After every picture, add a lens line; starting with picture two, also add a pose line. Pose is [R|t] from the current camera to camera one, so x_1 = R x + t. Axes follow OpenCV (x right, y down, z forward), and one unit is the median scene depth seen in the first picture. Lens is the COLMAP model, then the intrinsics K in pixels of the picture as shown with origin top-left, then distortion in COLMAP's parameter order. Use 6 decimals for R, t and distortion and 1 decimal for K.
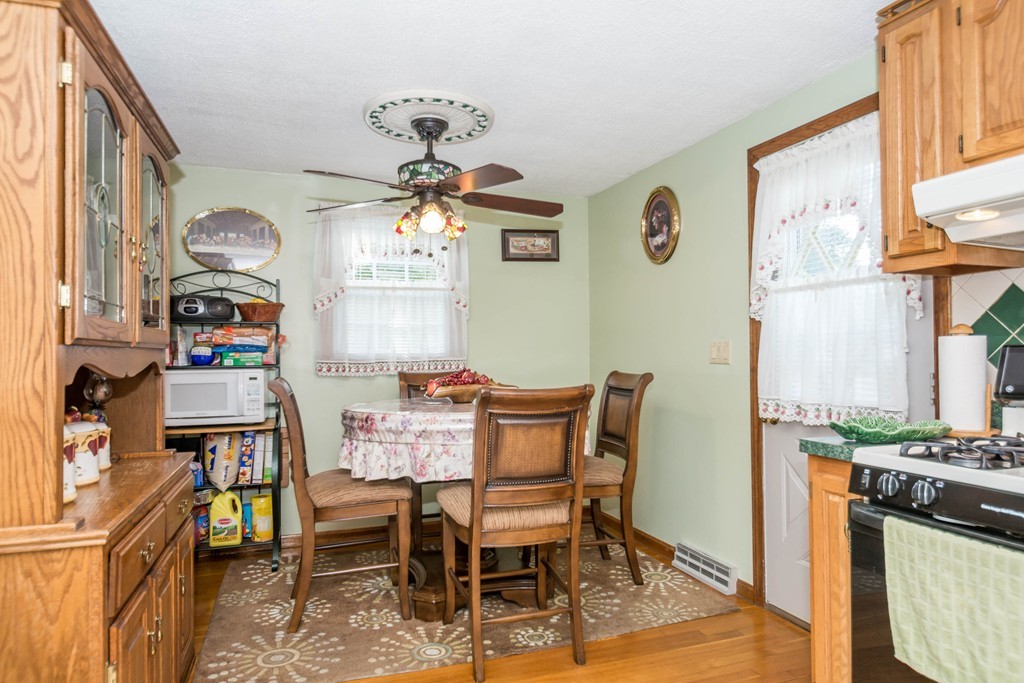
lens RADIAL K [[626.5, 0, 513.9], [0, 626.5, 347.5], [0, 0, 1]] dist [0.003338, -0.001830]
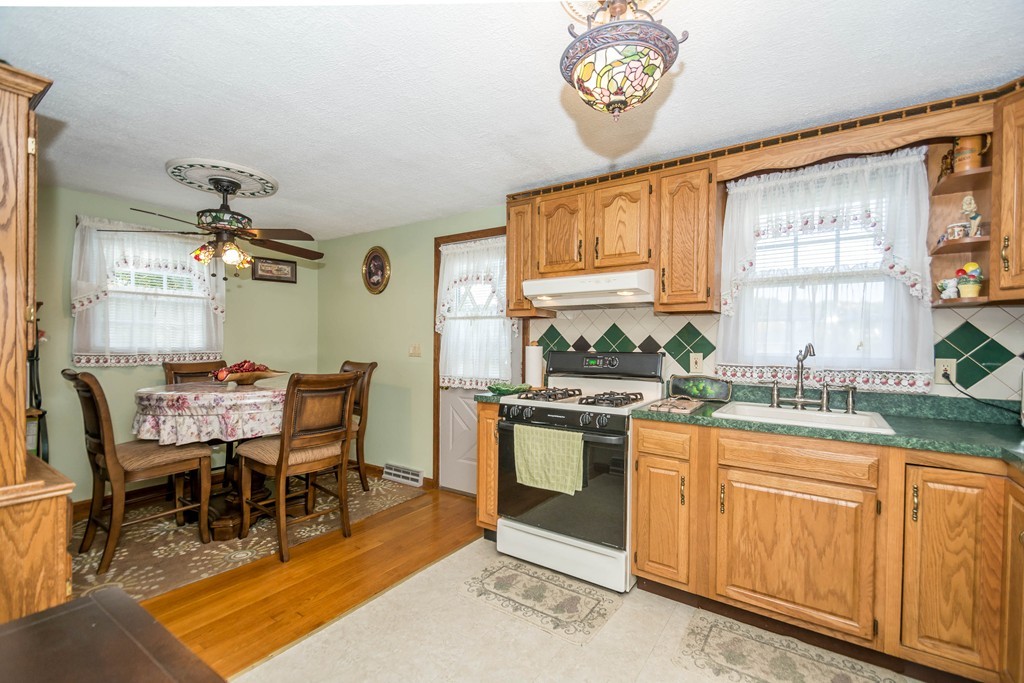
lens RADIAL K [[450.2, 0, 510.6], [0, 450.2, 347.9], [0, 0, 1]] dist [0.000182, -0.000625]
pose [[0.805398, 0.009532, 0.592657, -0.240701], [-0.020104, 0.999735, 0.011242, -0.021231], [-0.592393, -0.020969, 0.805376, -0.199171]]
